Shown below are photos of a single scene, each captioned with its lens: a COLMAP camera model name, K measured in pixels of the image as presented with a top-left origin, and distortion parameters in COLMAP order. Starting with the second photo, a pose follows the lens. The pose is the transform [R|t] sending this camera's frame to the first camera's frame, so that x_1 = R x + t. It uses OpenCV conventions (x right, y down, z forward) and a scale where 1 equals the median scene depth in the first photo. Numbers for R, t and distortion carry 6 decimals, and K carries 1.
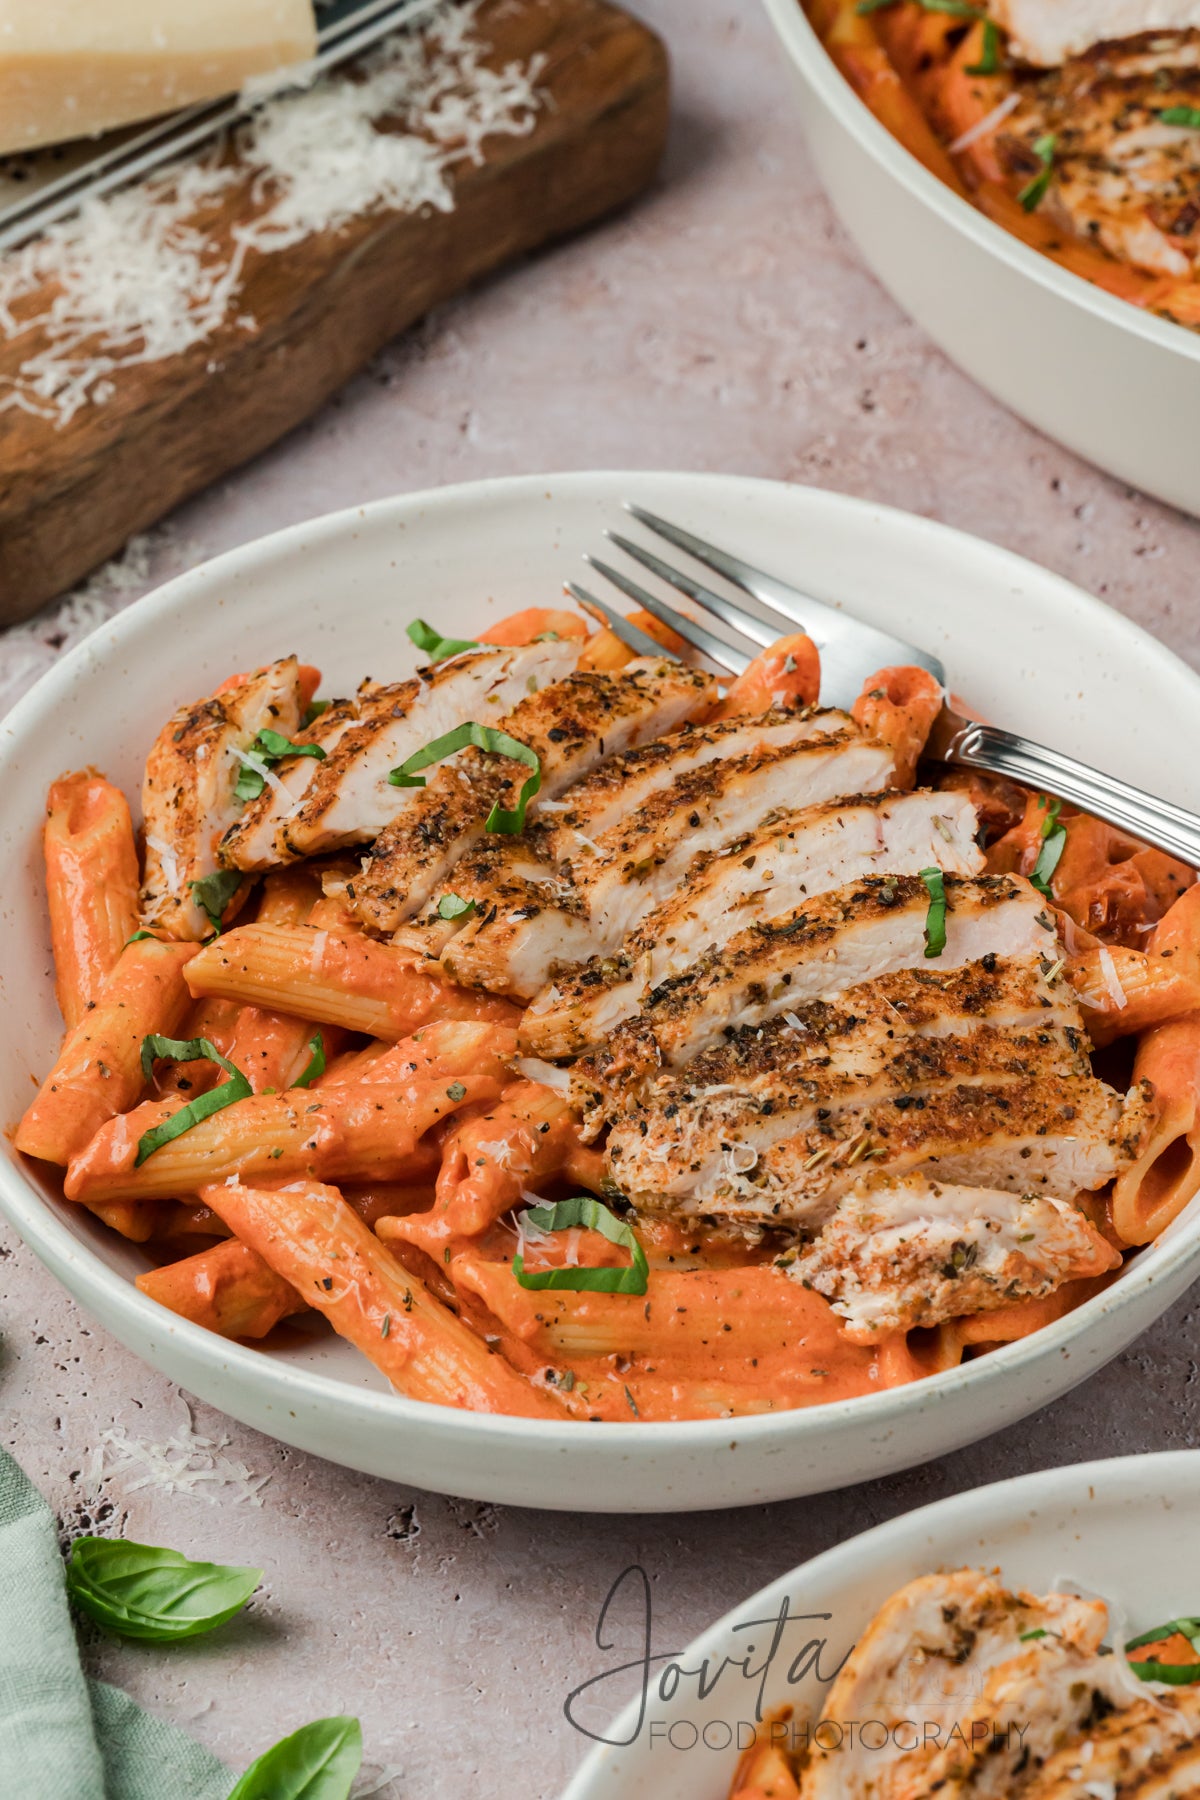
lens RADIAL K [[7334.0, 0, 657.2], [0, 7334.0, 899.2], [0, 0, 1]] dist [0.259676, -5.039237]
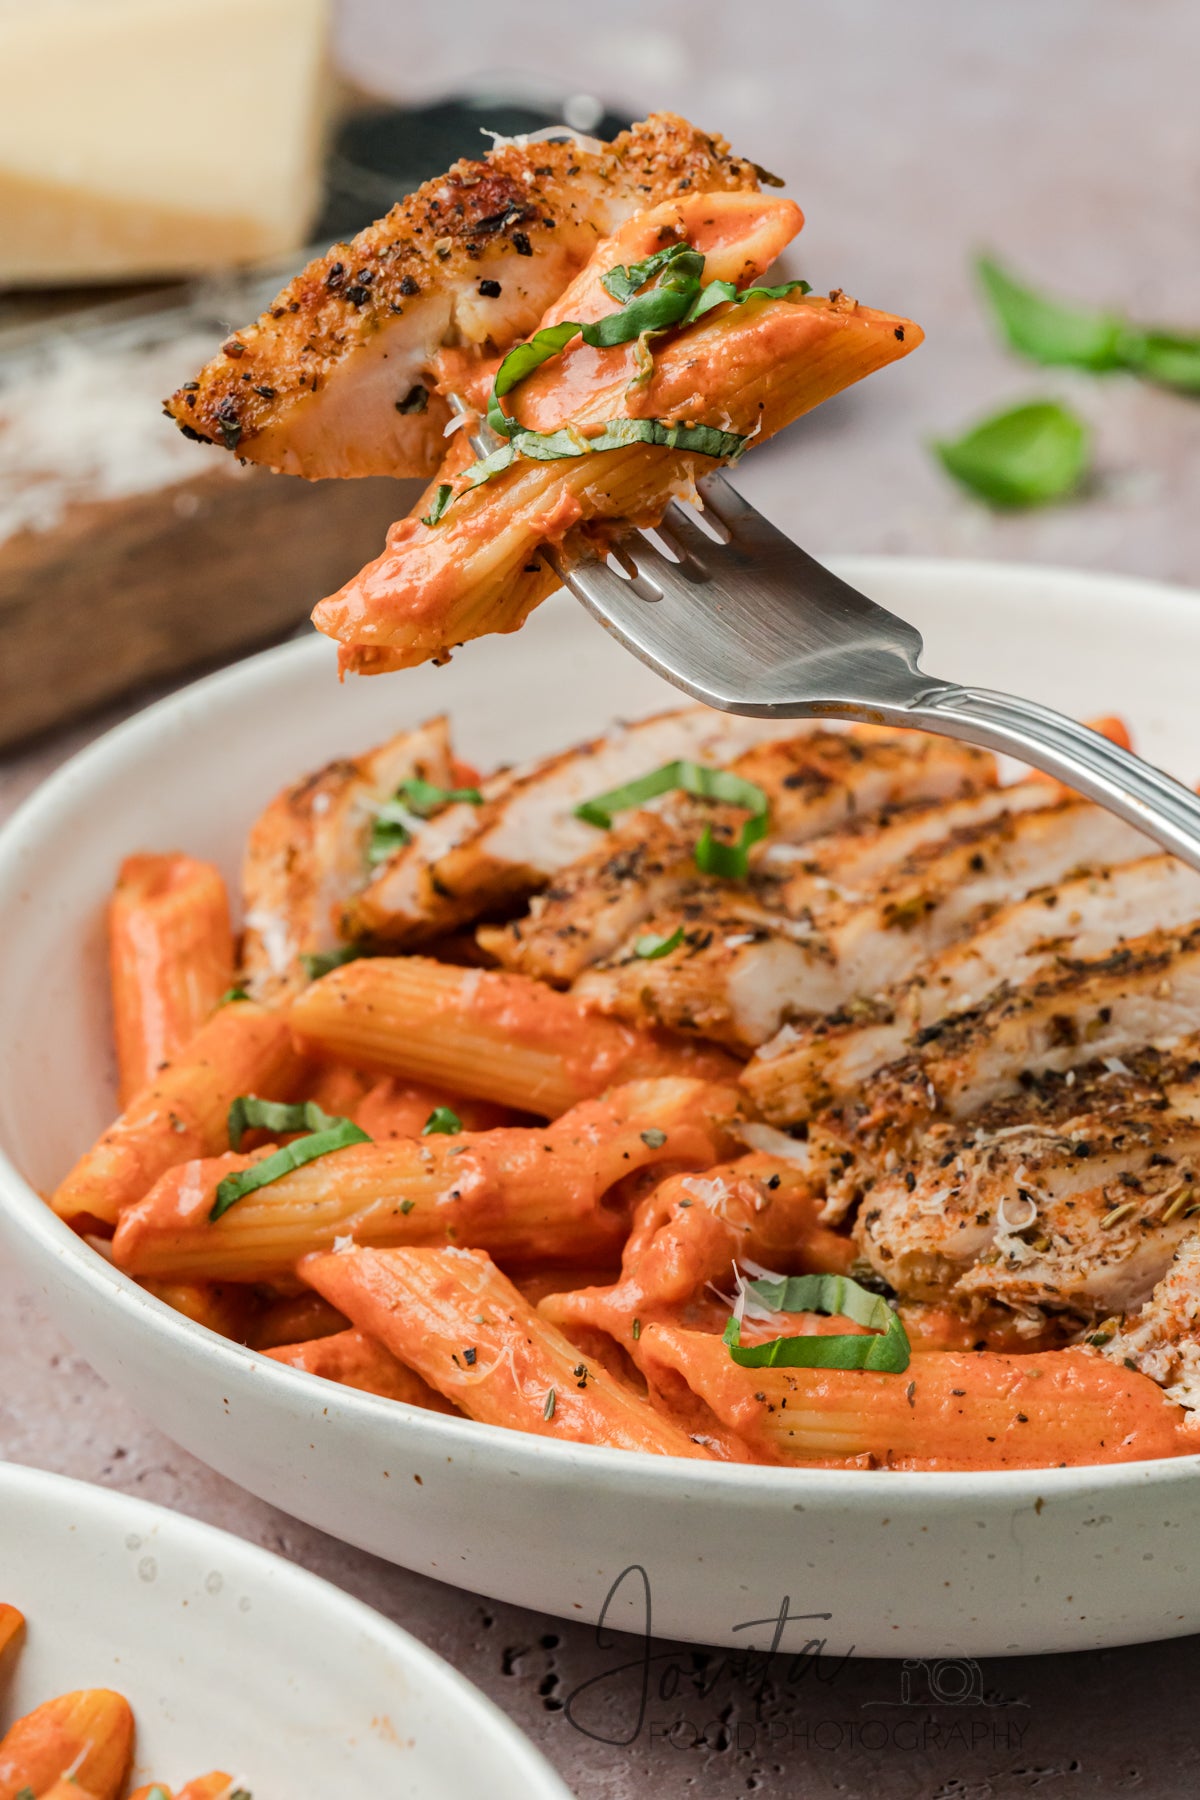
lens RADIAL K [[7077.1, 0, 600.0], [0, 7077.1, 900.0], [0, 0, 1]] dist [0.169518, 3.013309]
pose [[0.999334, 0.013497, -0.033898, -0.009079], [-0.021745, 0.966363, -0.256261, 0.182640], [0.029299, 0.256827, 0.966013, 0.311557]]
